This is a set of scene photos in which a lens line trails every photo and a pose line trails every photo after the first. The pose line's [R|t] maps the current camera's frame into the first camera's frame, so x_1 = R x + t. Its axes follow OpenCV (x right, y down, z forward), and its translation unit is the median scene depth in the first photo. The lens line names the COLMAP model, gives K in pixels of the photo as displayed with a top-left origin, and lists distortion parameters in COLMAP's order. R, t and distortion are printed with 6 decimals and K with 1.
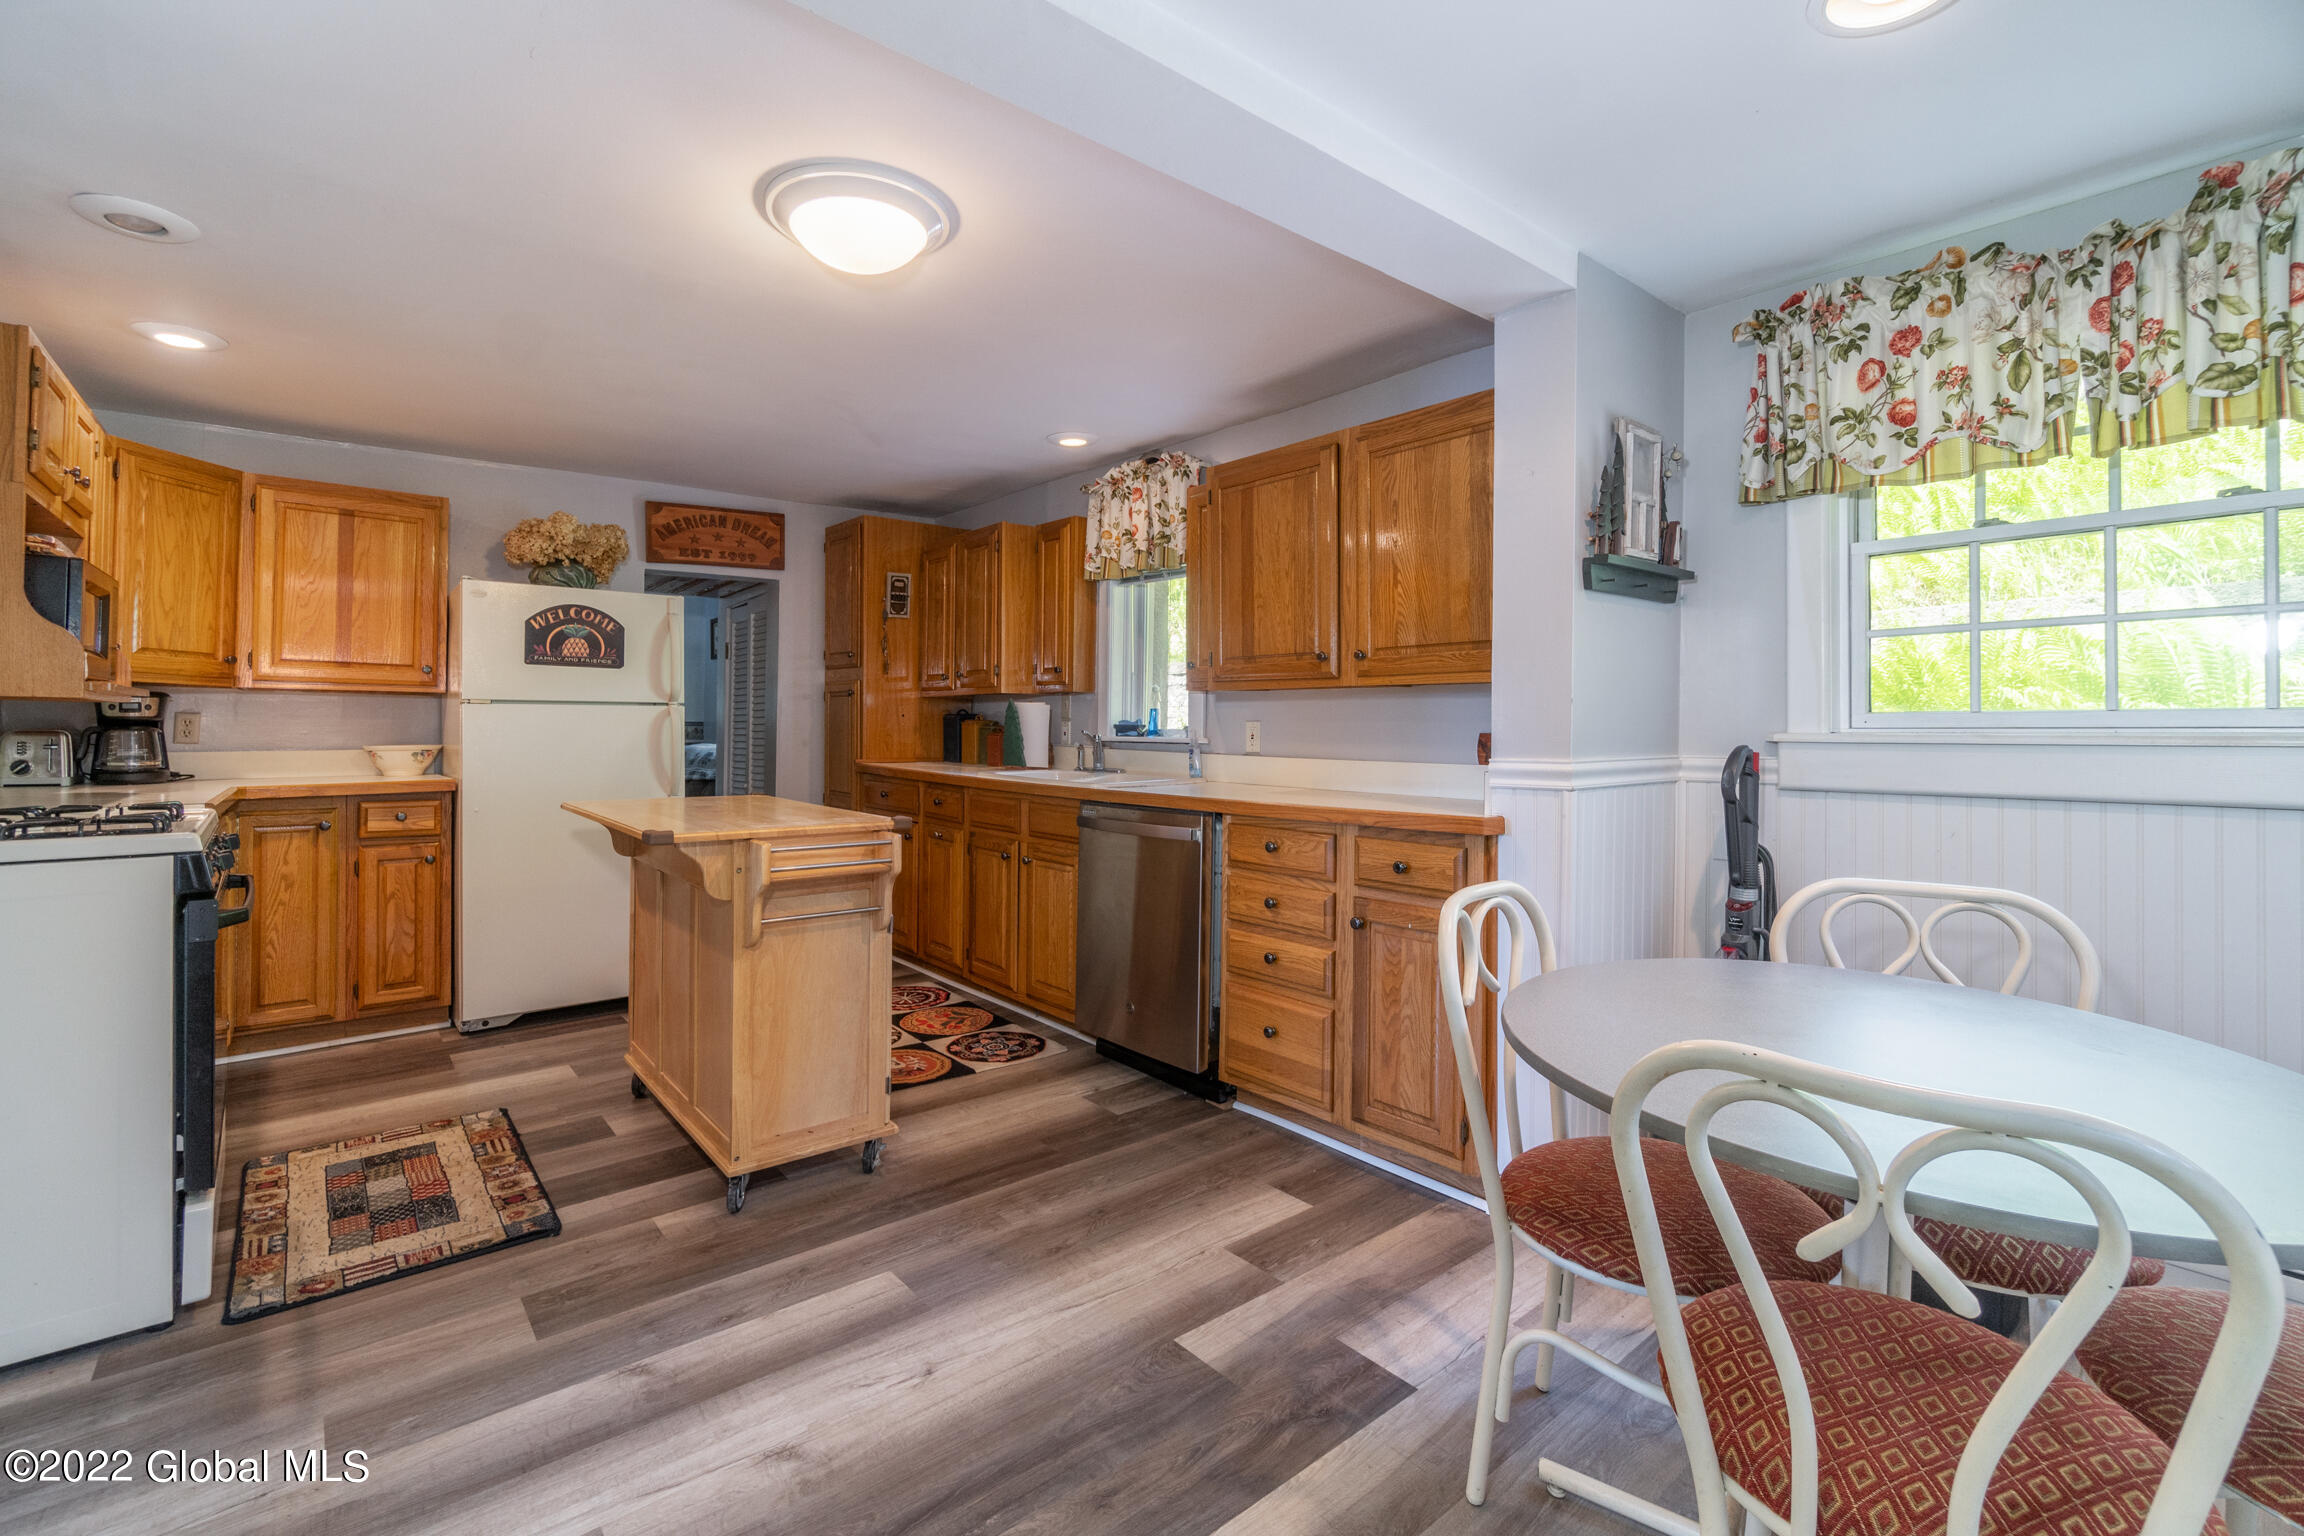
lens RADIAL K [[996.2, 0, 1115.5], [0, 996.2, 718.1], [0, 0, 1]] dist [0.025777, 0.000200]
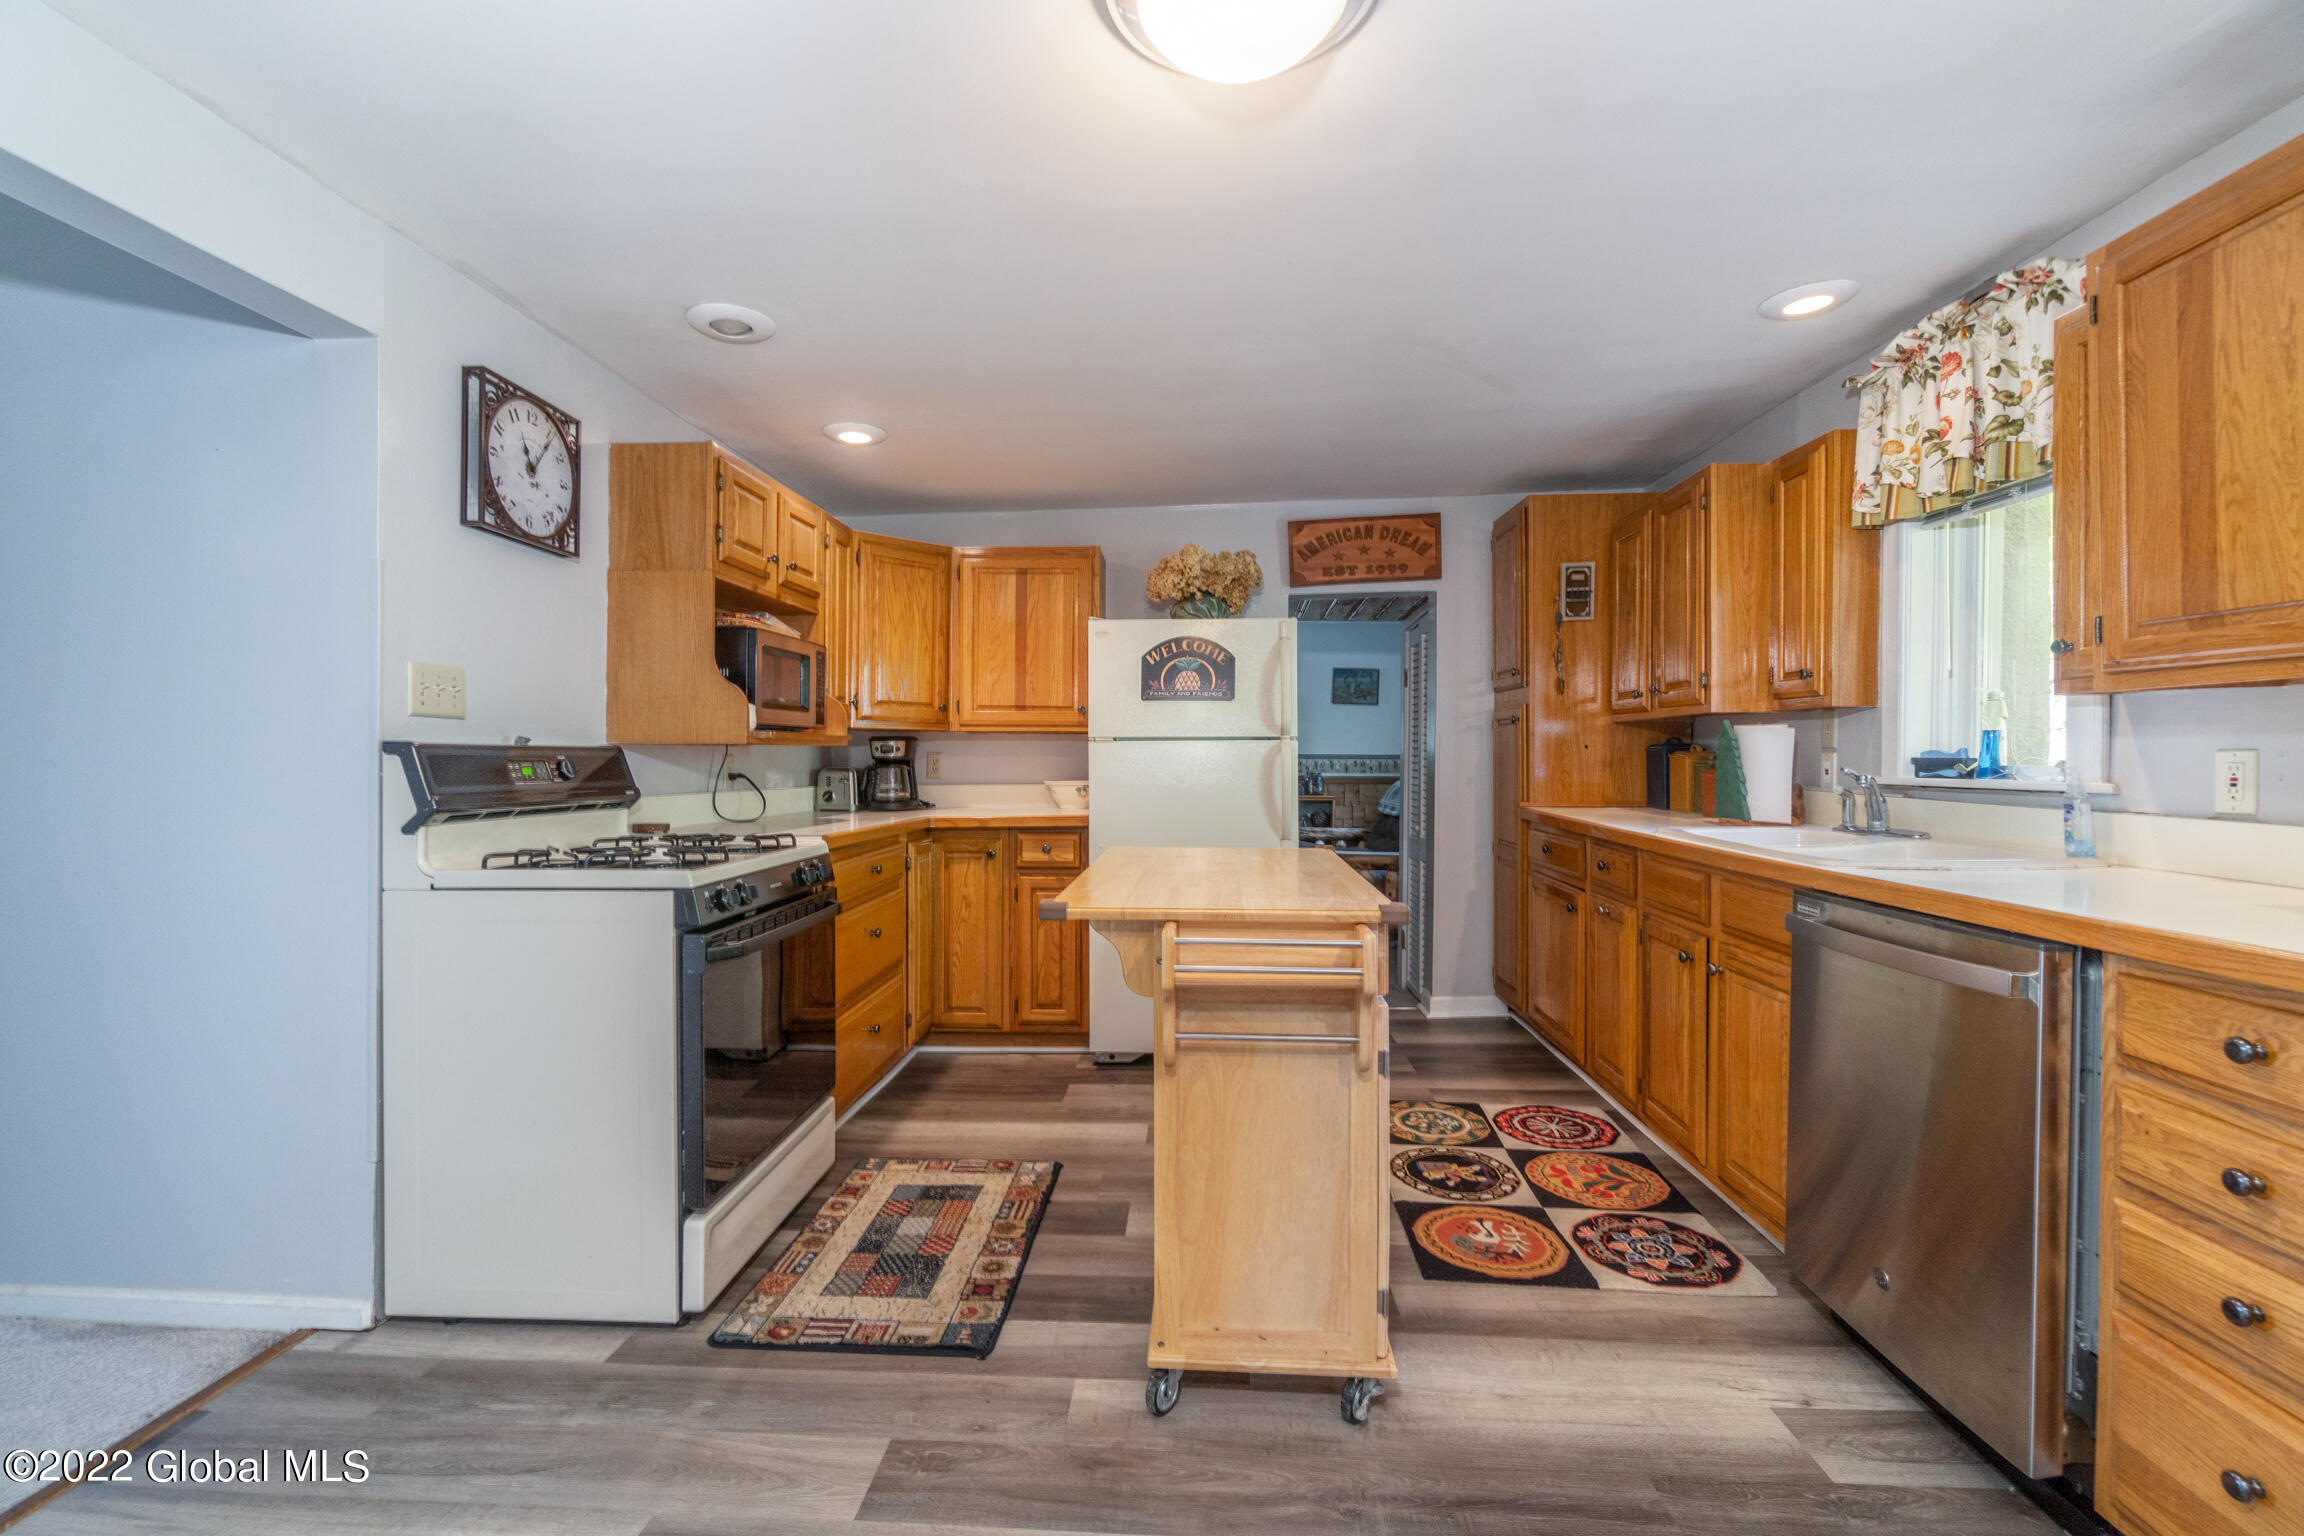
lens RADIAL K [[993.3, 0, 1146.0], [0, 993.3, 760.4], [0, 0, 1]] dist [0.000084, 0.001307]
pose [[0.740961, -0.004394, -0.671534, 0.068829], [0.011435, 0.999916, 0.006074, -0.000963], [0.671451, -0.012179, 0.740949, 0.272158]]
